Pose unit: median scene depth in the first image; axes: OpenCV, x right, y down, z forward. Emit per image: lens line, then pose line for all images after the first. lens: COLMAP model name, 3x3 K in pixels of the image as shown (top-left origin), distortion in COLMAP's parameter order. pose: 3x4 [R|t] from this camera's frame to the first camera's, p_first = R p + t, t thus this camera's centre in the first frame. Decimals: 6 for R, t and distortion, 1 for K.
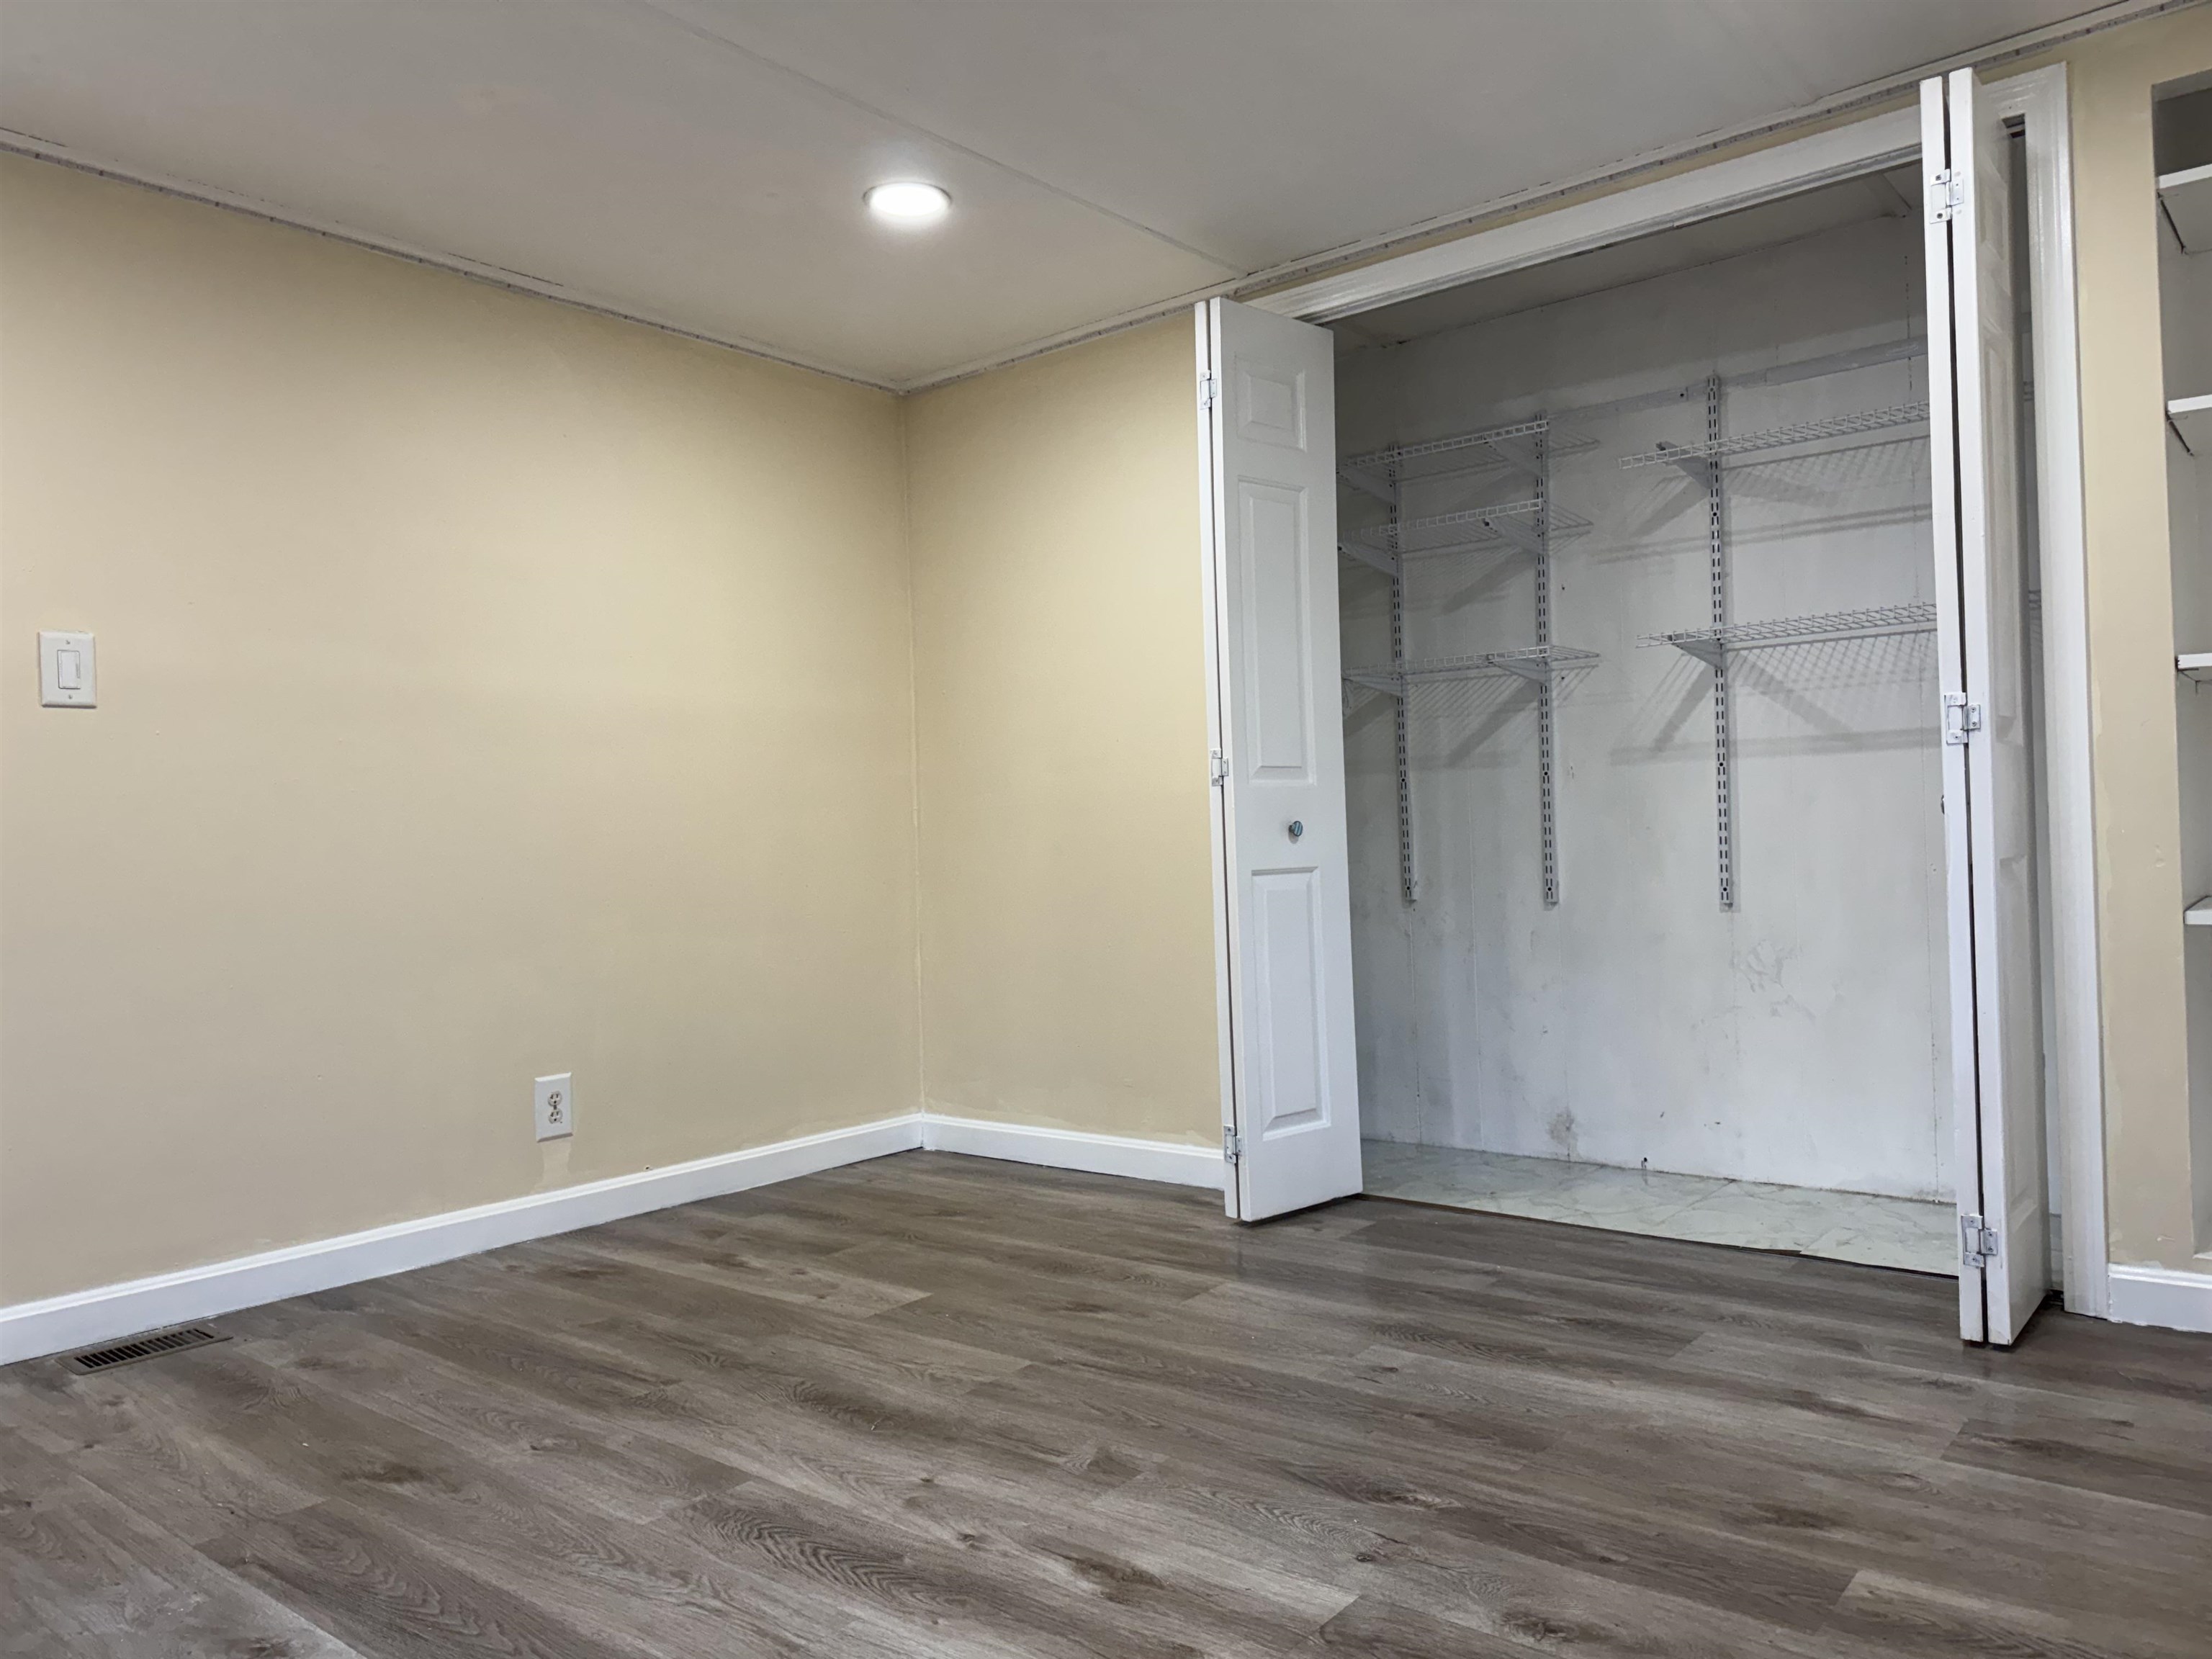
lens RADIAL K [[1565.2, 0, 1104.2], [0, 1565.2, 820.4], [0, 0, 1]] dist [0.036733, -0.043989]
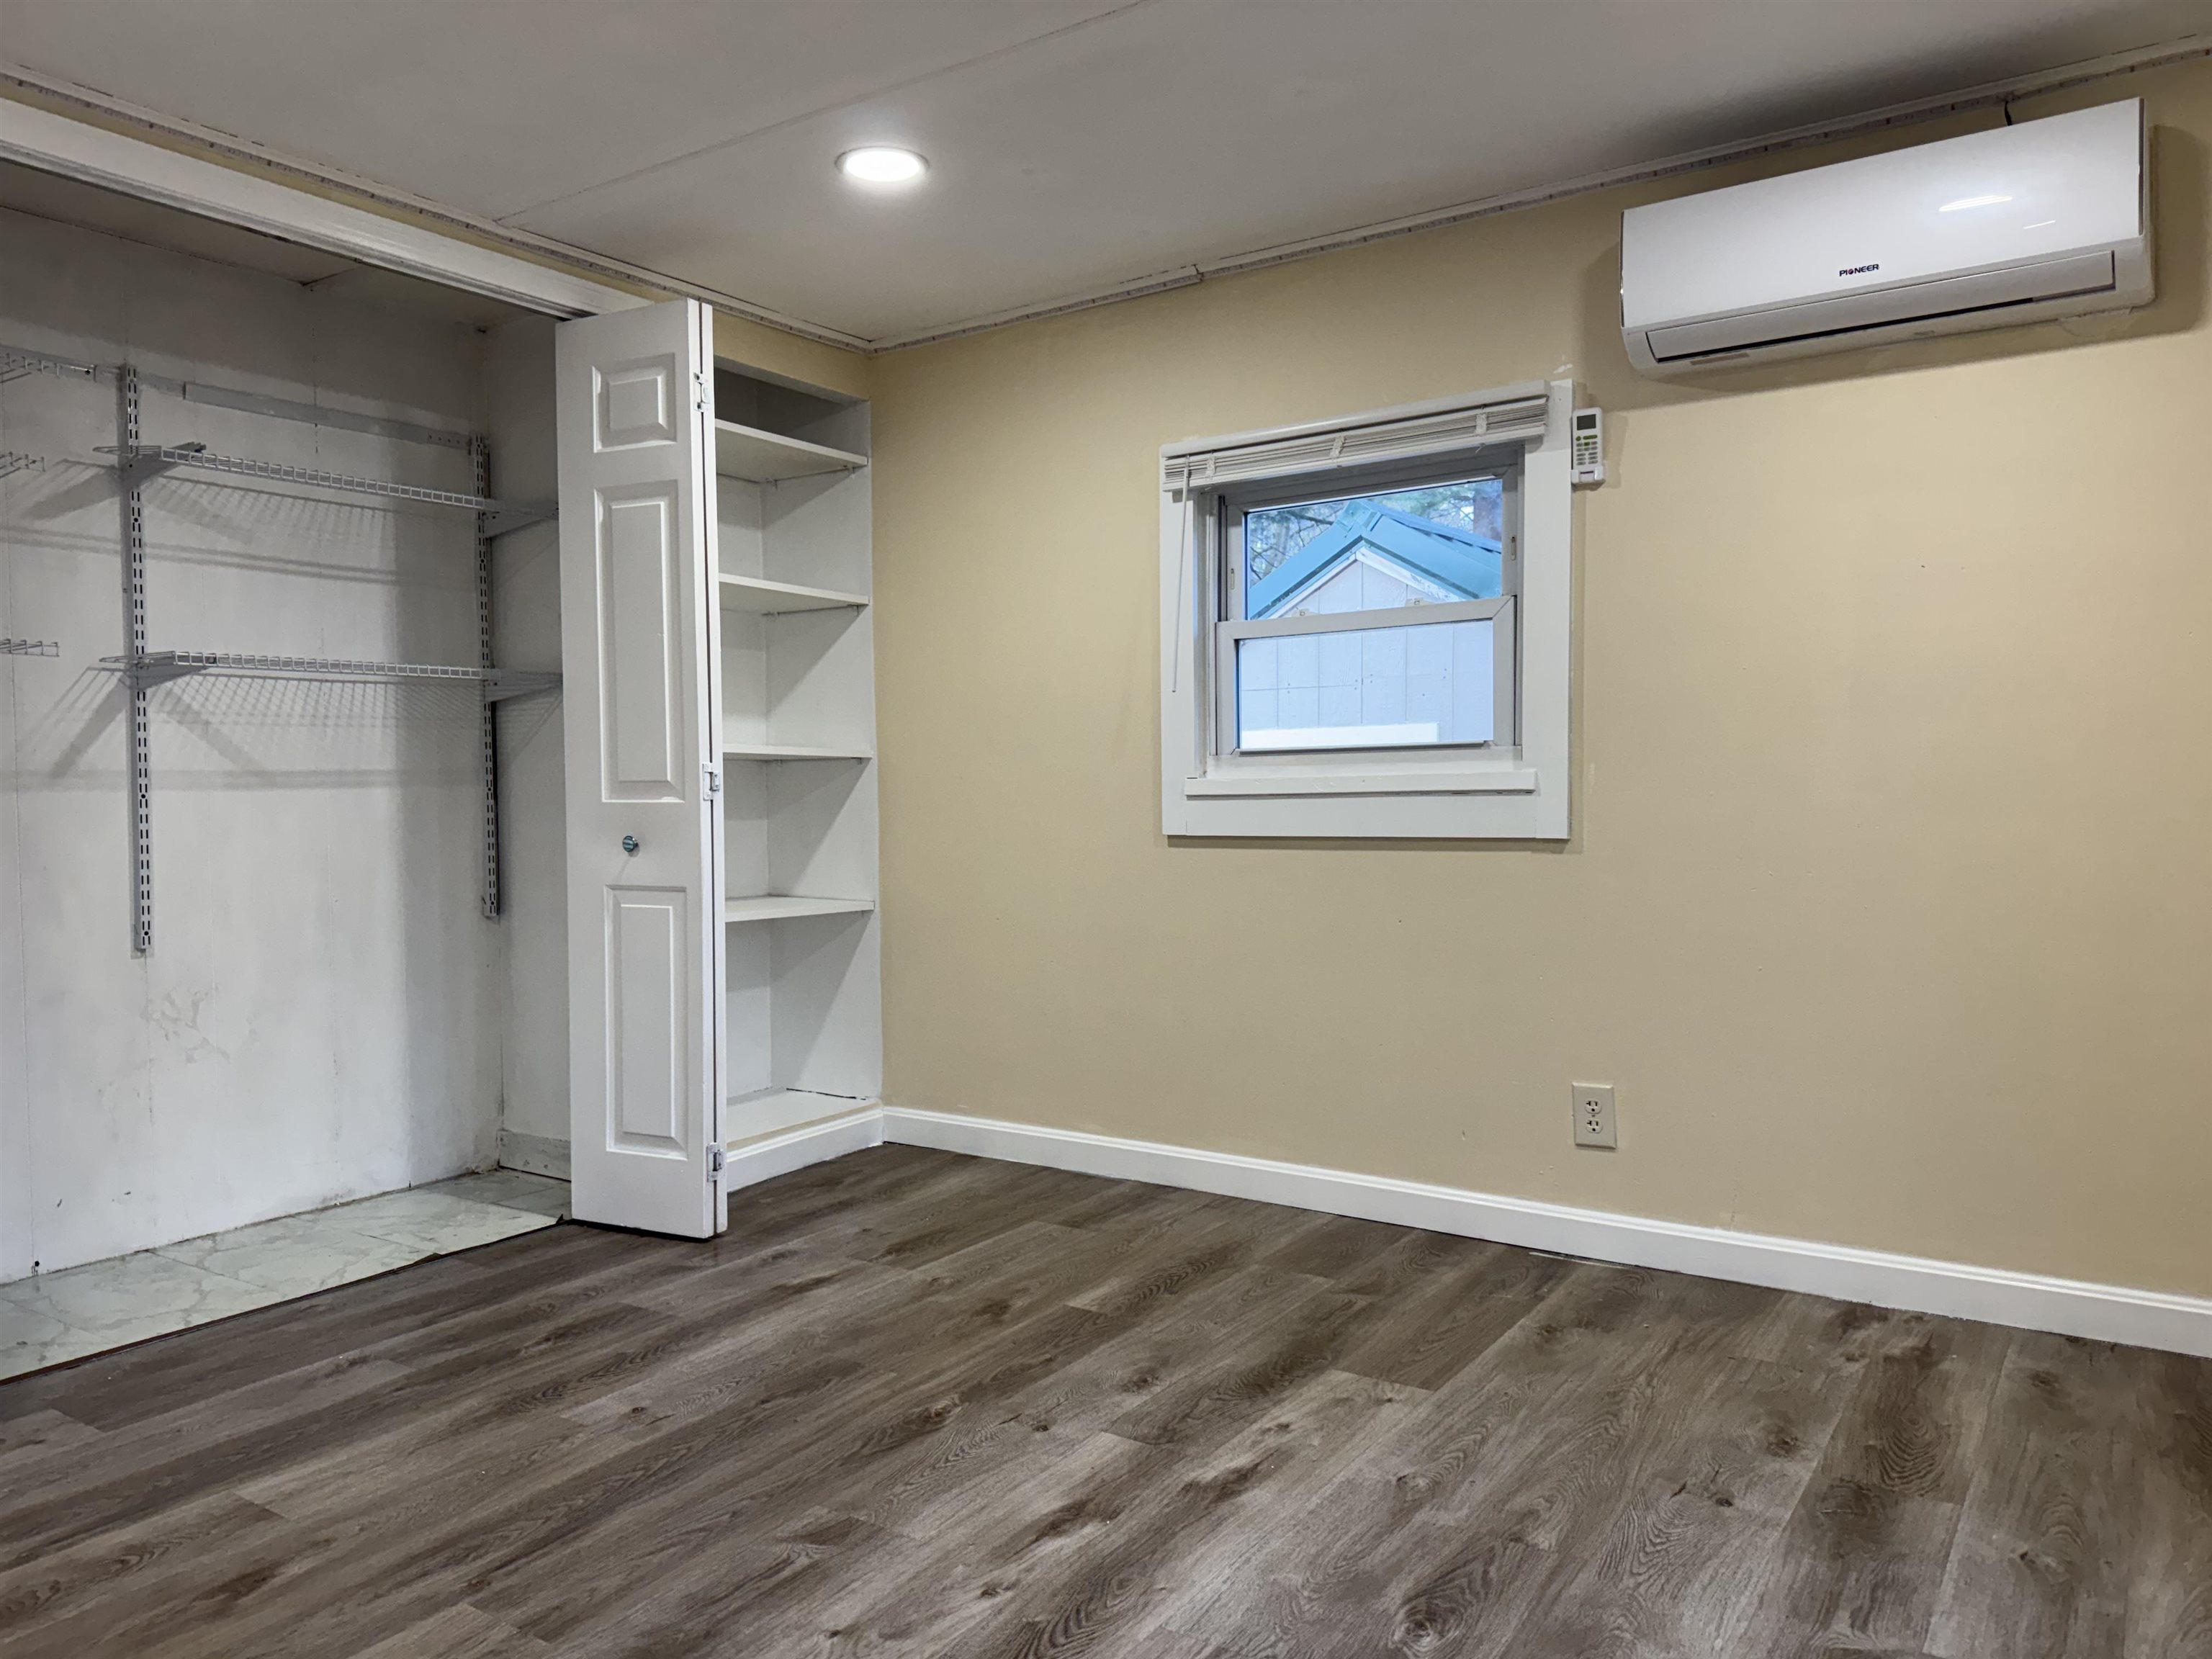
lens RADIAL K [[1565.2, 0, 1095.1], [0, 1565.2, 831.9], [0, 0, 1]] dist [0.036733, -0.043989]
pose [[-0.093743, 0.002807, 0.995592, -0.835109], [0.003466, 0.999991, -0.002493, -0.015968], [-0.995590, 0.003217, -0.093752, 0.792098]]
